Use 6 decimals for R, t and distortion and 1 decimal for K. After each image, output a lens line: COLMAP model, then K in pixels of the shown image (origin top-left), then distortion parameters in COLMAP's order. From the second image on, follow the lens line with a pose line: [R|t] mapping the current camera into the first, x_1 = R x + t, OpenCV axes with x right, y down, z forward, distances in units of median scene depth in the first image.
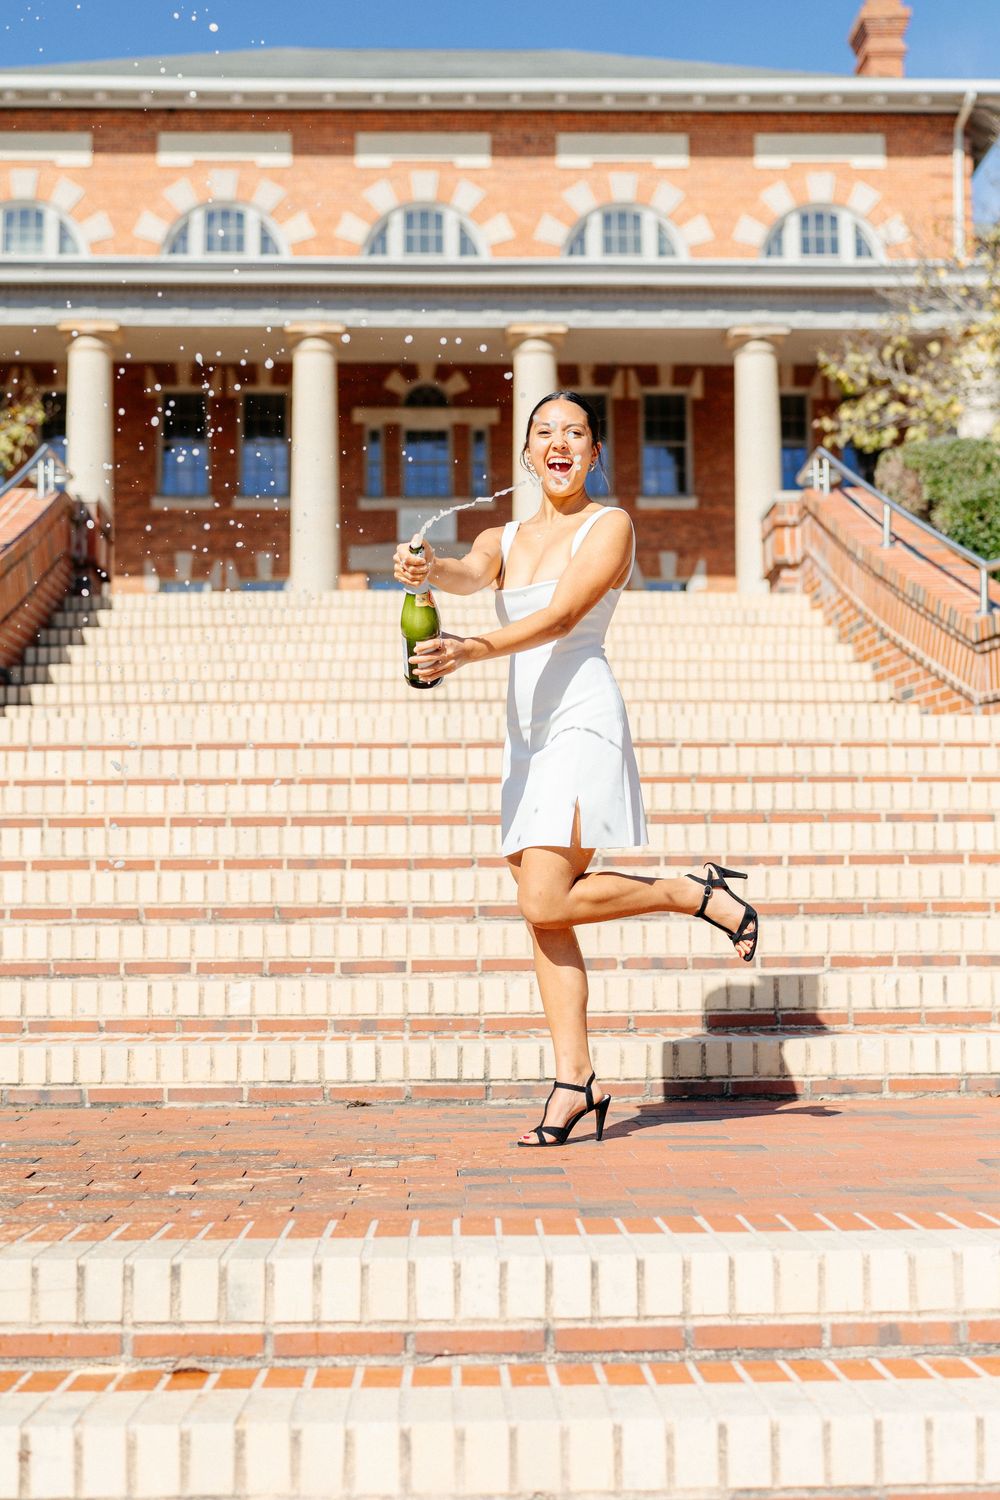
lens RADIAL K [[2107.0, 0, 500.0], [0, 2107.0, 750.0], [0, 0, 1]] dist [0.001995, -0.033470]
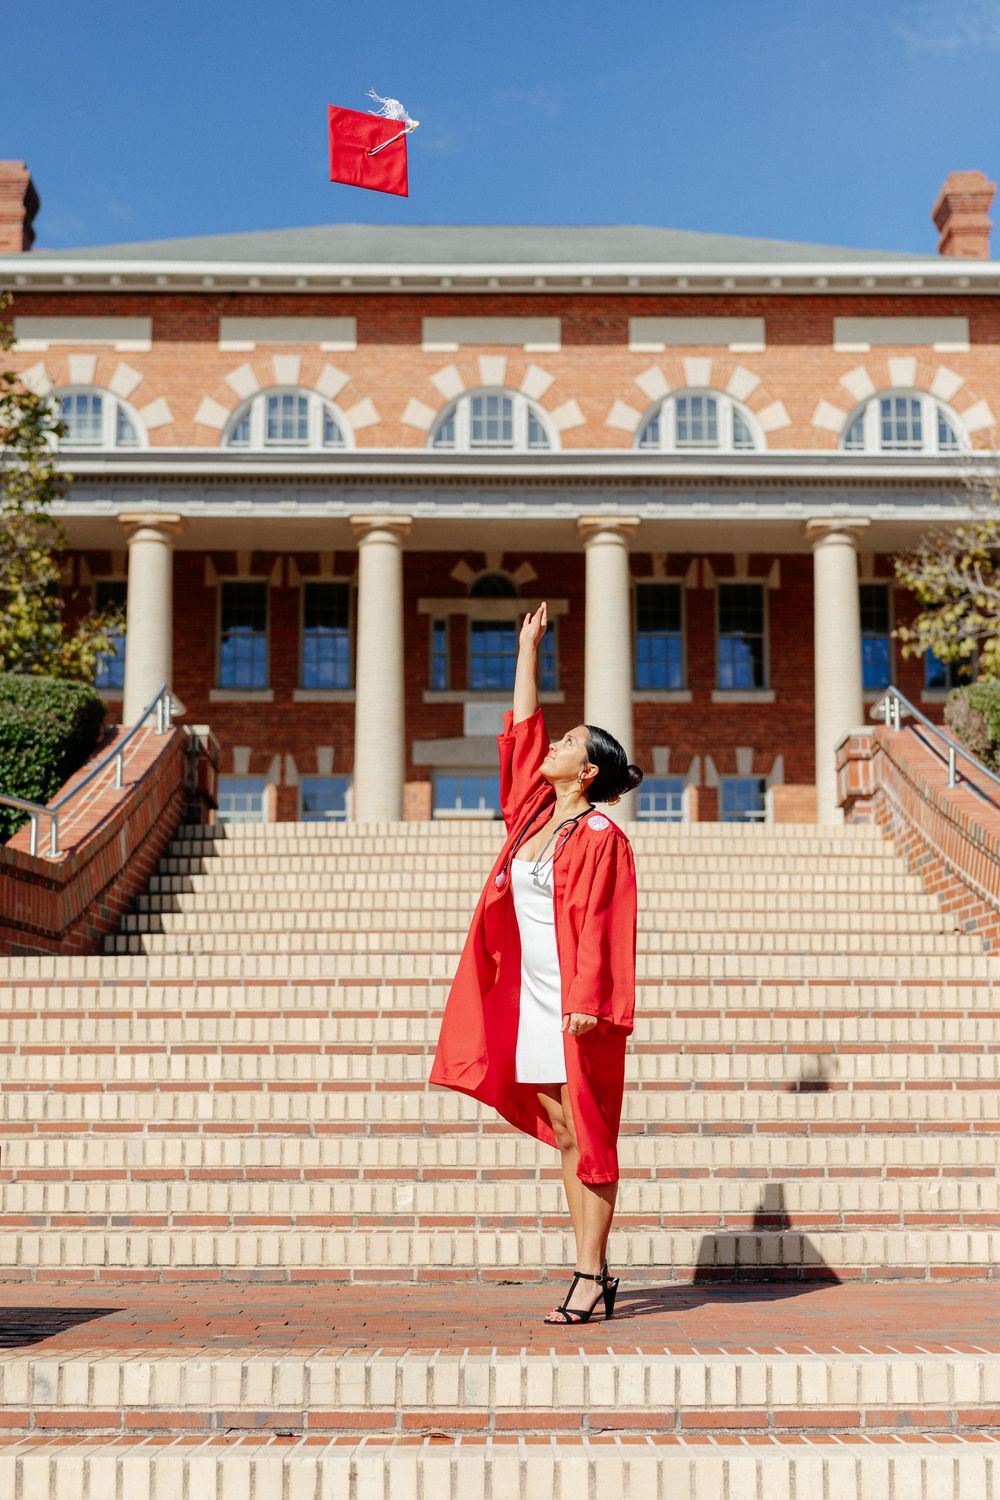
lens RADIAL K [[2350.1, 0, 498.9], [0, 2350.1, 813.7], [0, 0, 1]] dist [-0.000697, -0.040429]
pose [[0.999715, 0.003524, -0.023613, -0.017674], [-0.004775, 0.998575, -0.053155, -0.016698], [0.023392, 0.053252, 0.998307, -0.187127]]
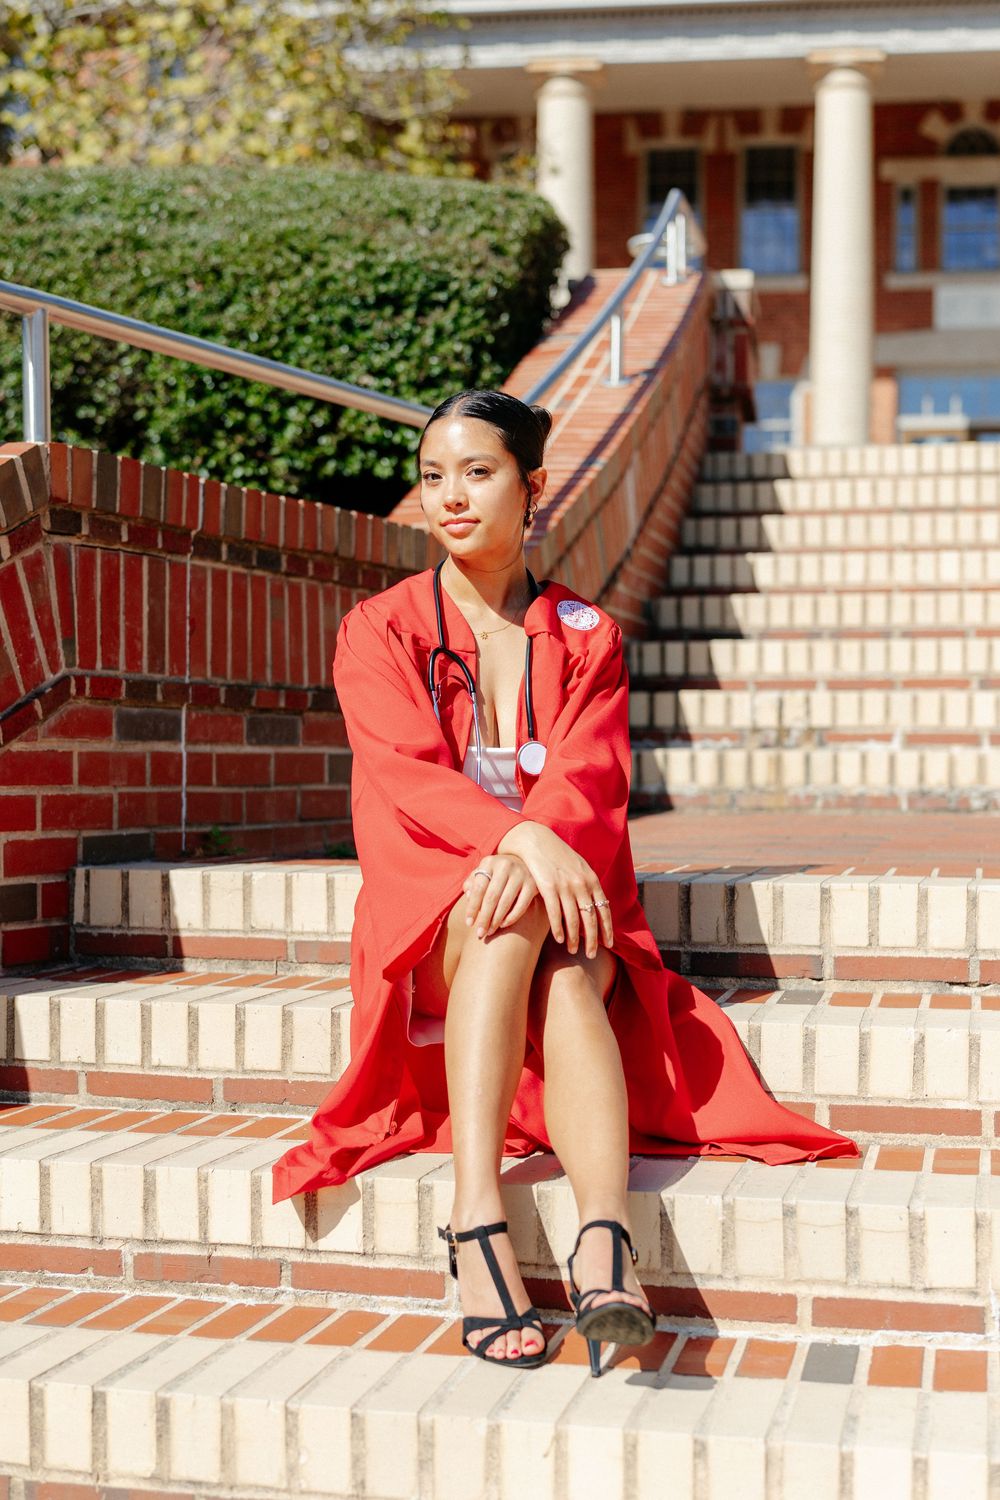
lens RADIAL K [[2111.8, 0, 501.0], [0, 2111.8, 830.2], [0, 0, 1]] dist [0.006518, -0.046457]
pose [[0.982942, 0.023511, -0.182408, -0.155820], [0.001564, 0.990691, 0.136123, -0.050085], [0.183910, -0.134087, 0.973755, 0.405424]]
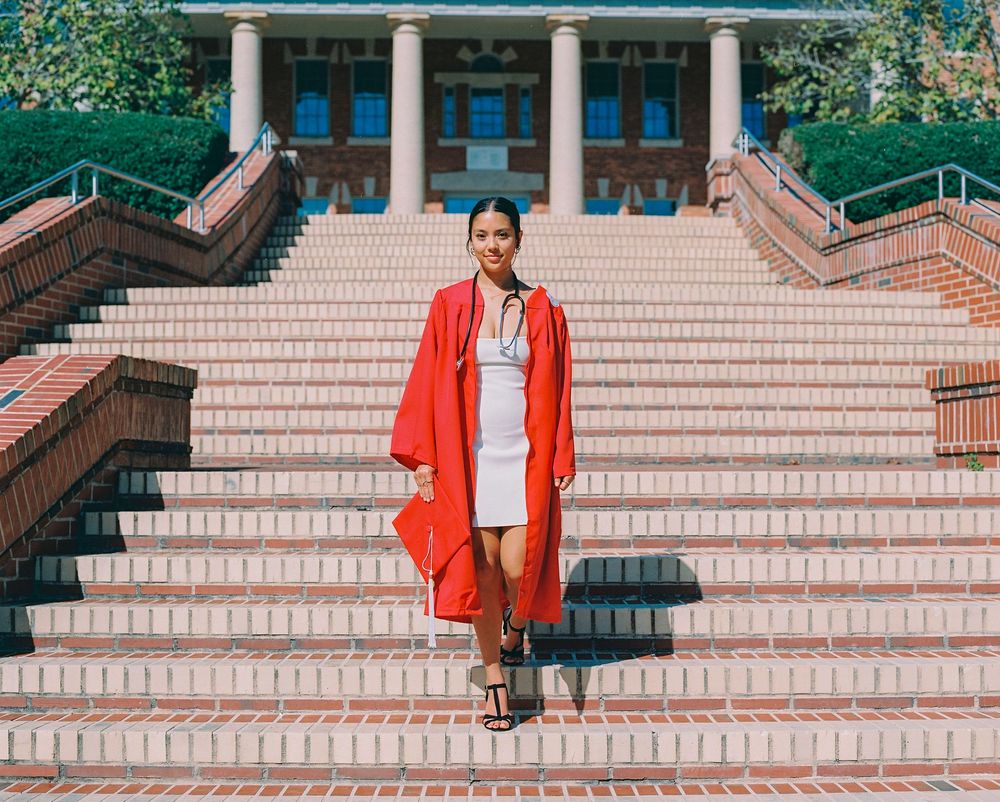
lens RADIAL K [[1704.2, 0, 523.7], [0, 1704.2, 446.4], [0, 0, 1]] dist [-0.038220, -0.115226]
pose [[0.999956, 0.007661, -0.005344, -0.008353], [-0.007275, 0.997605, 0.068785, 0.013389], [0.005858, -0.068743, 0.997617, -0.335128]]
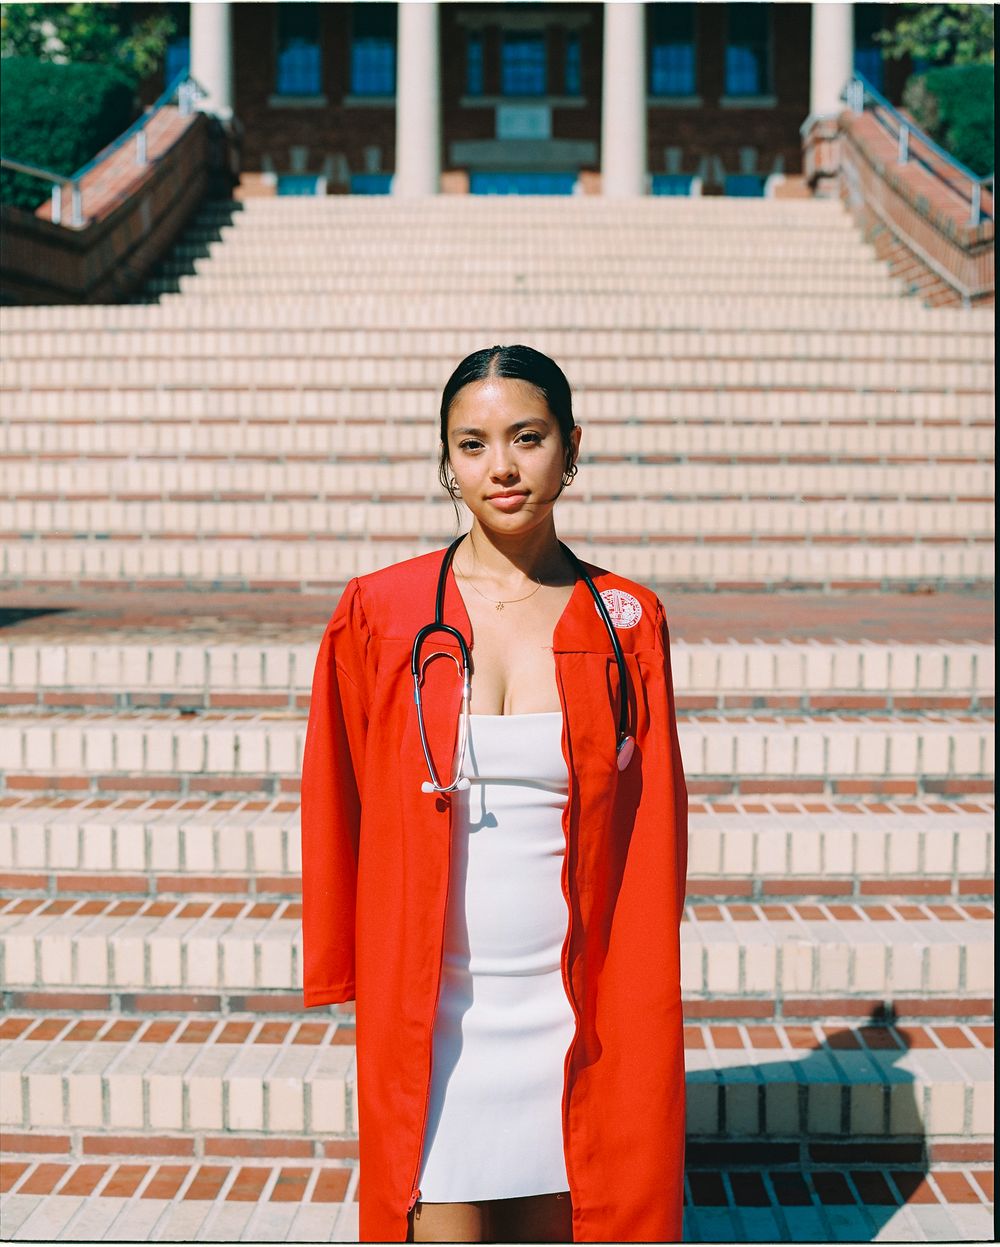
lens RADIAL K [[2027.5, 0, 500.0], [0, 2027.5, 623.5], [0, 0, 1]] dist [-0.052736, -0.147264]
pose [[0.998757, 0.013640, -0.047946, 0.015882], [-0.006678, 0.989777, 0.142470, -0.000763], [0.049399, -0.141973, 0.988637, -0.144308]]
